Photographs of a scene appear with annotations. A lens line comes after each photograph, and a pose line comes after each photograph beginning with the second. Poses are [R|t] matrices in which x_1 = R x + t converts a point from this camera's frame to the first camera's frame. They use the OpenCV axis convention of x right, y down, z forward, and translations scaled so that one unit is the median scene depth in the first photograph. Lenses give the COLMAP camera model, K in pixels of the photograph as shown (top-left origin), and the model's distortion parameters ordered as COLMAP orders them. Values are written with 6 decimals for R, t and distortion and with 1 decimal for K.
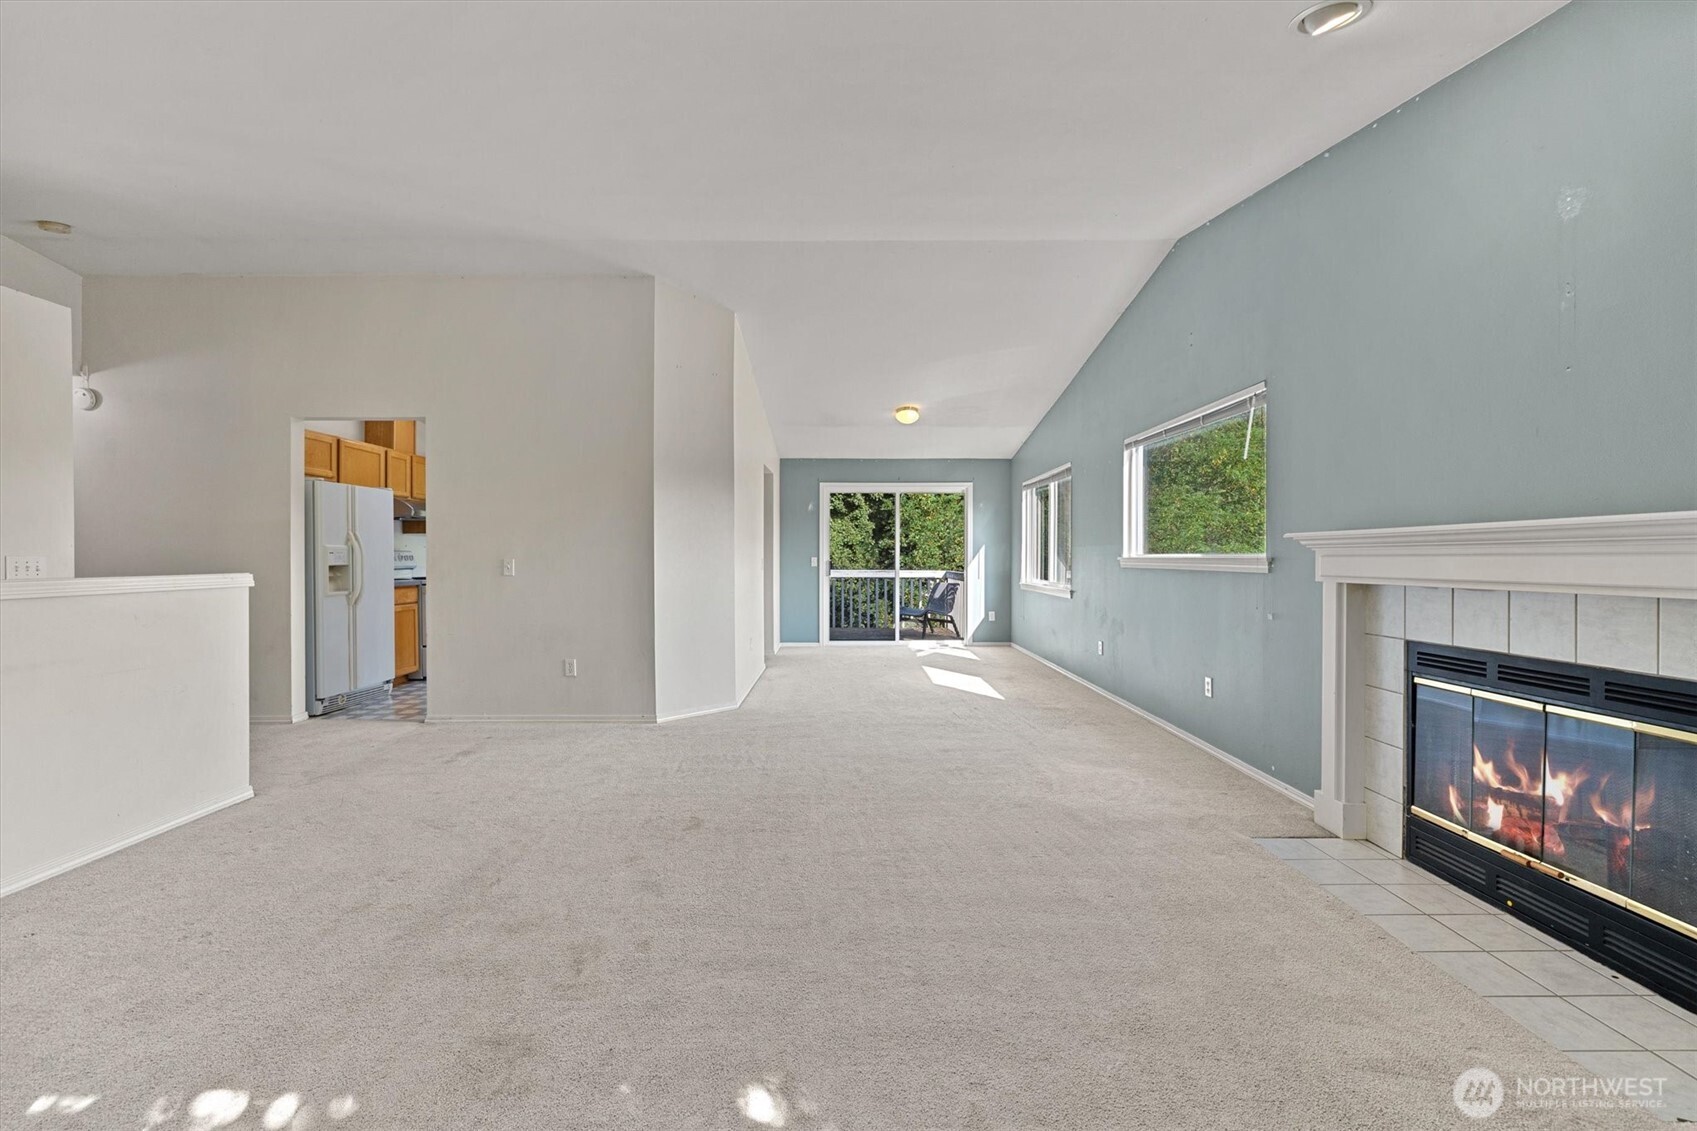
lens RADIAL K [[714.1, 0, 848.0], [0, 714.1, 561.4], [0, 0, 1]] dist [0.003213, 0.000202]
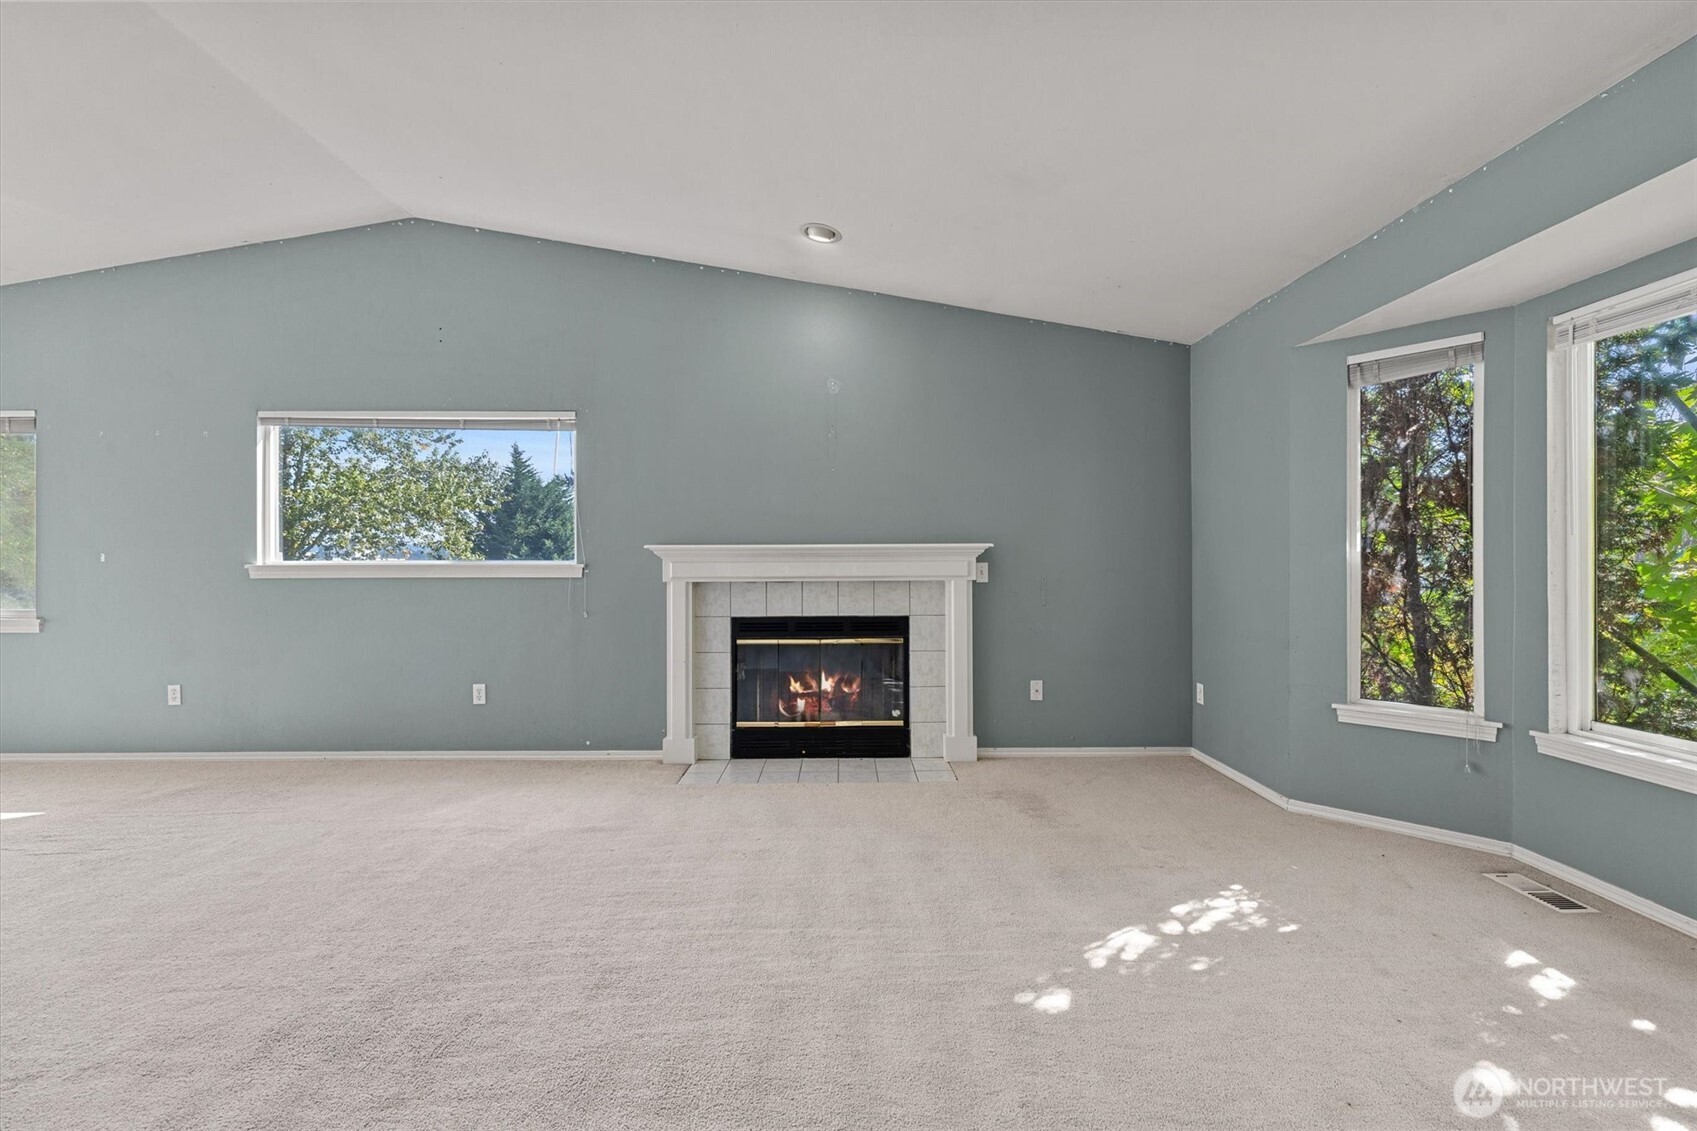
lens RADIAL K [[714.1, 0, 852.0], [0, 714.1, 563.7], [0, 0, 1]] dist [0.003213, 0.000202]
pose [[0.002169, -0.003136, 0.999993, -0.760030], [0.008105, 0.999962, 0.003118, -0.008202], [-0.999965, 0.008098, 0.002194, 0.735469]]
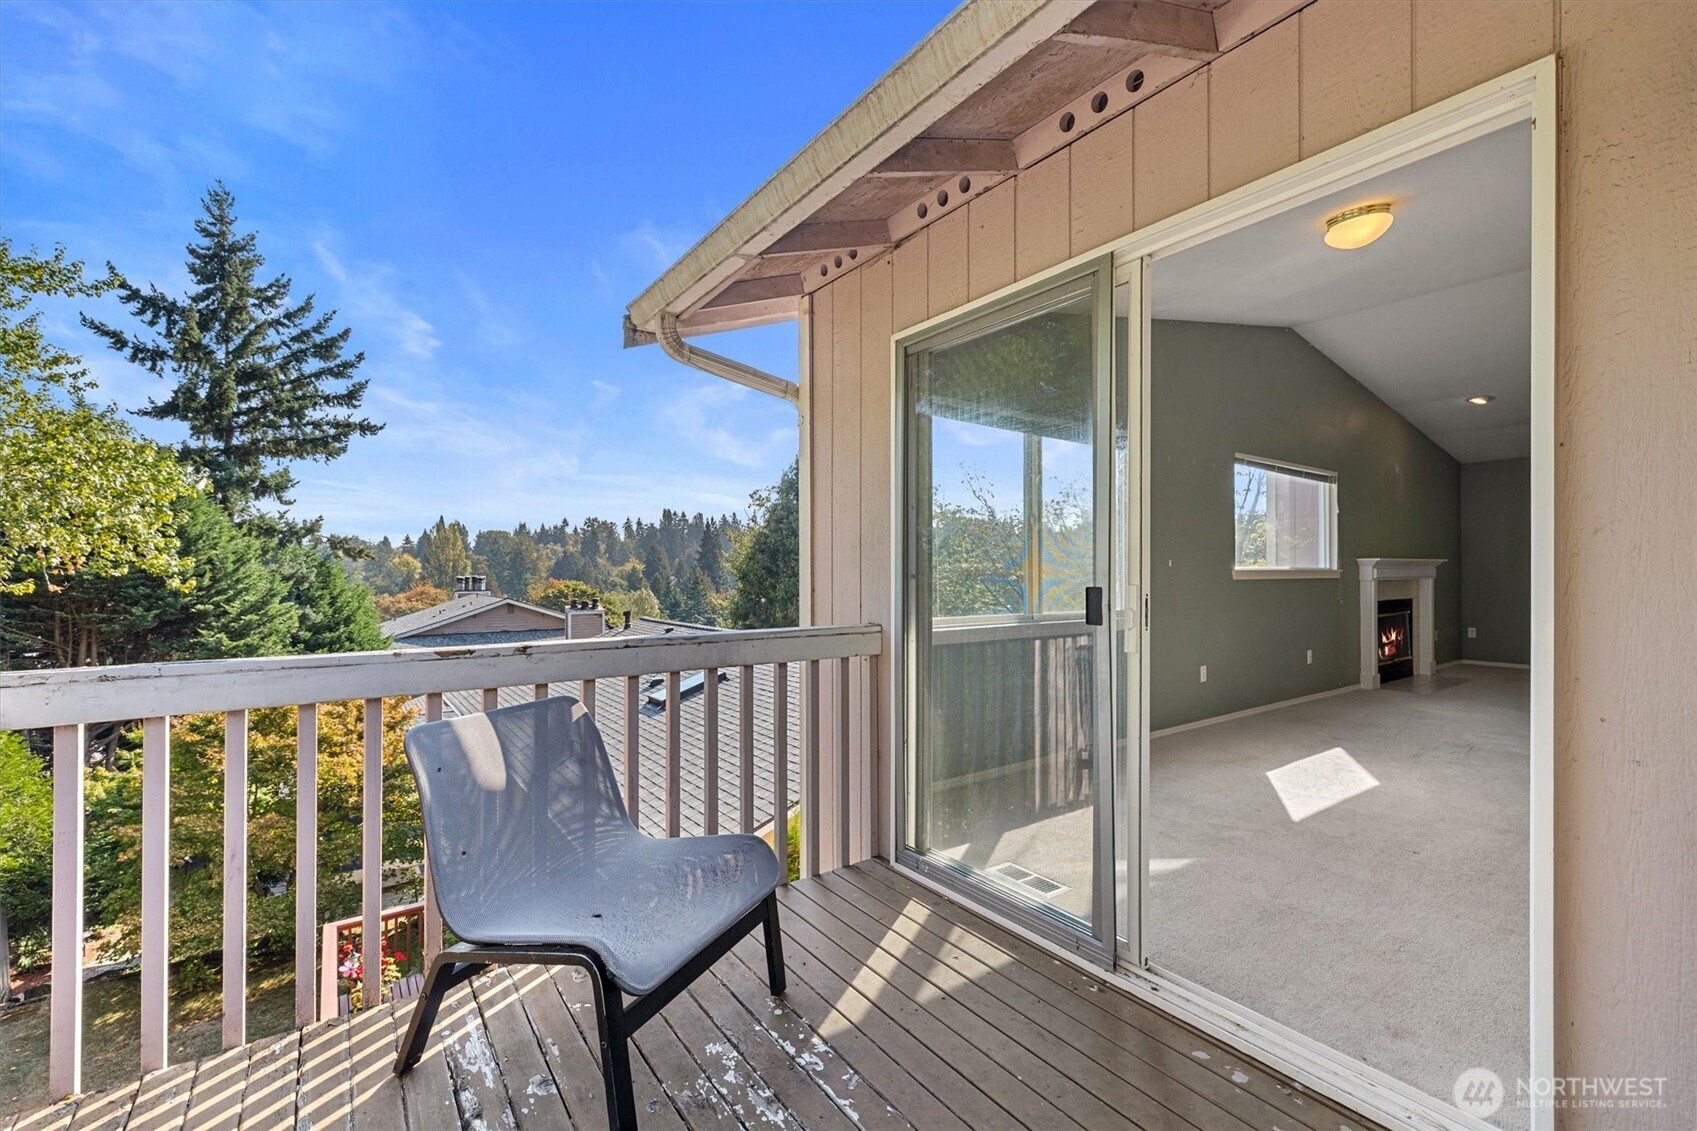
lens RADIAL K [[714.1, 0, 856.4], [0, 714.1, 567.9], [0, 0, 1]] dist [0.003213, 0.000202]
pose [[-0.576322, 0.005480, 0.817204, -0.317805], [0.006827, 0.999975, -0.001891, -0.043113], [-0.817194, 0.004490, -0.576345, 4.236919]]
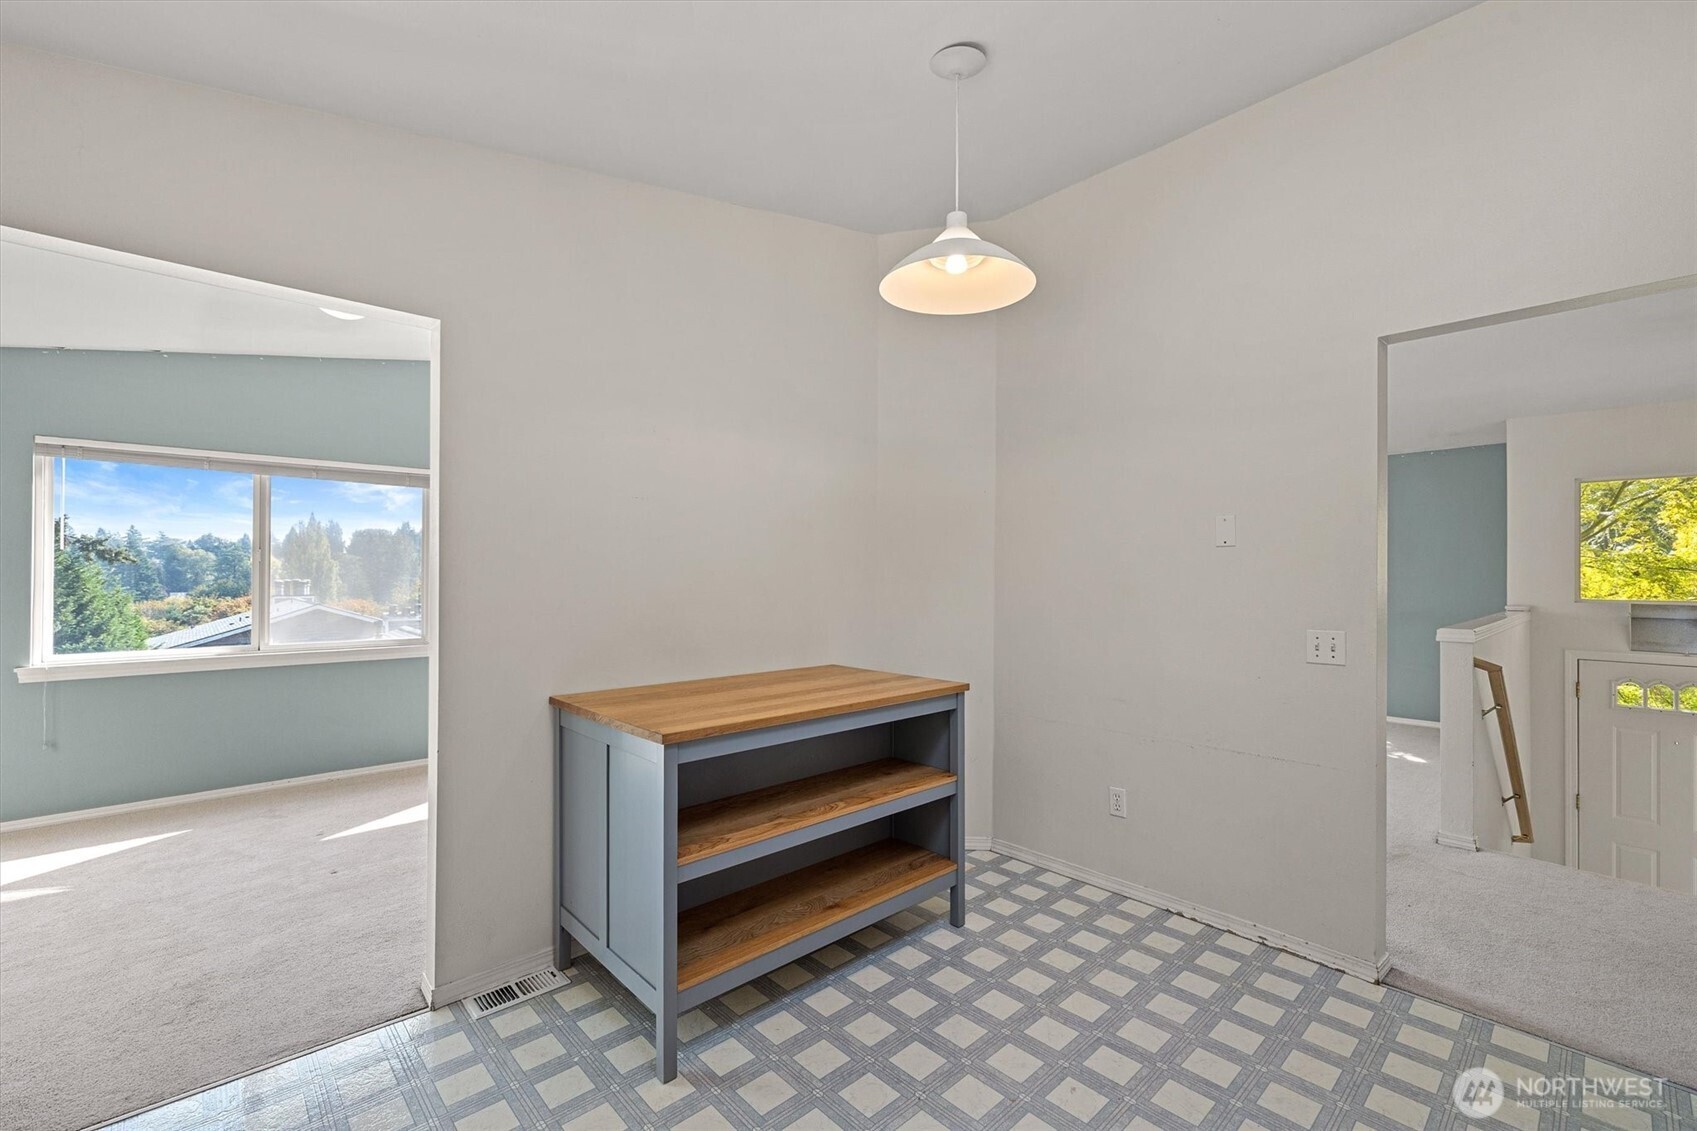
lens RADIAL K [[714.1, 0, 852.0], [0, 714.1, 571.3], [0, 0, 1]] dist [0.003213, 0.000202]
pose [[-0.668960, 0.001782, 0.743296, -1.314812], [0.000918, 0.999998, -0.001571, -0.100132], [-0.743298, -0.000369, -0.668961, 3.372634]]
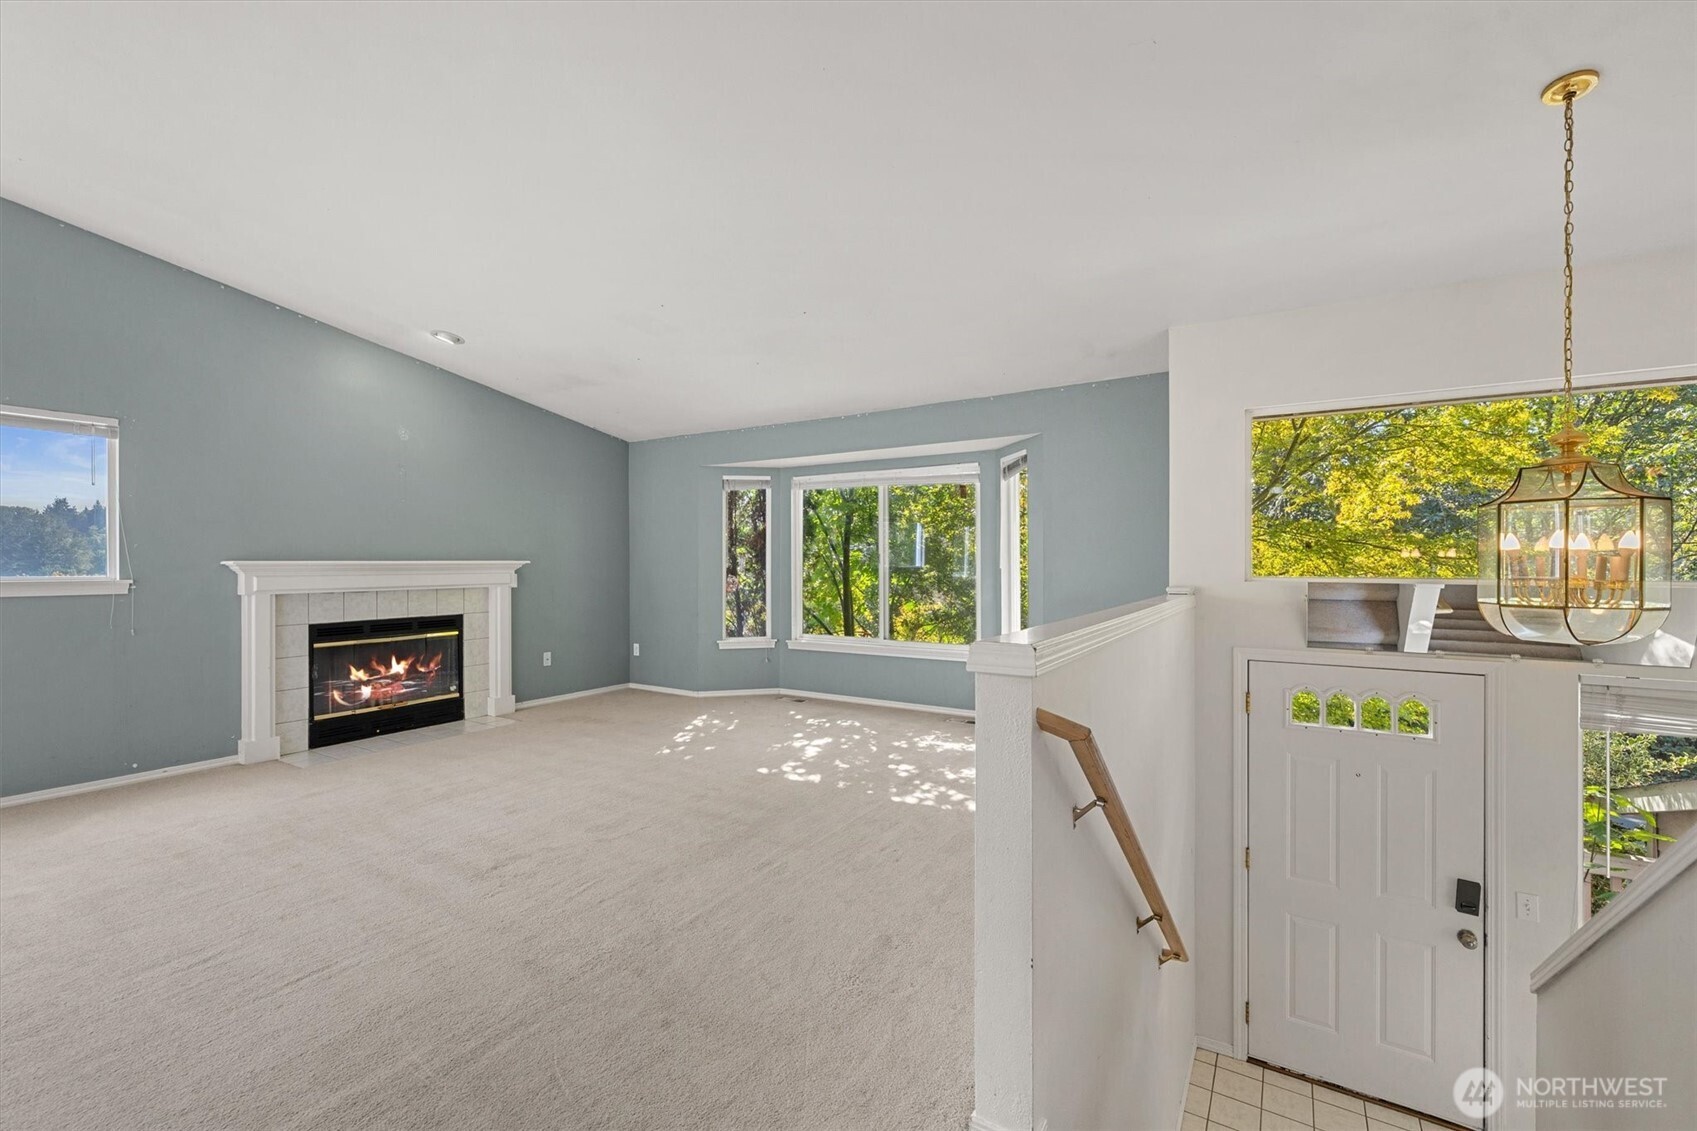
lens RADIAL K [[714.1, 0, 838.9], [0, 714.1, 567.1], [0, 0, 1]] dist [0.003213, 0.000202]
pose [[-0.840041, -0.002989, 0.542515, -1.255035], [0.002778, 0.999948, 0.009811, -0.043300], [-0.542516, 0.009749, -0.839989, 1.764655]]
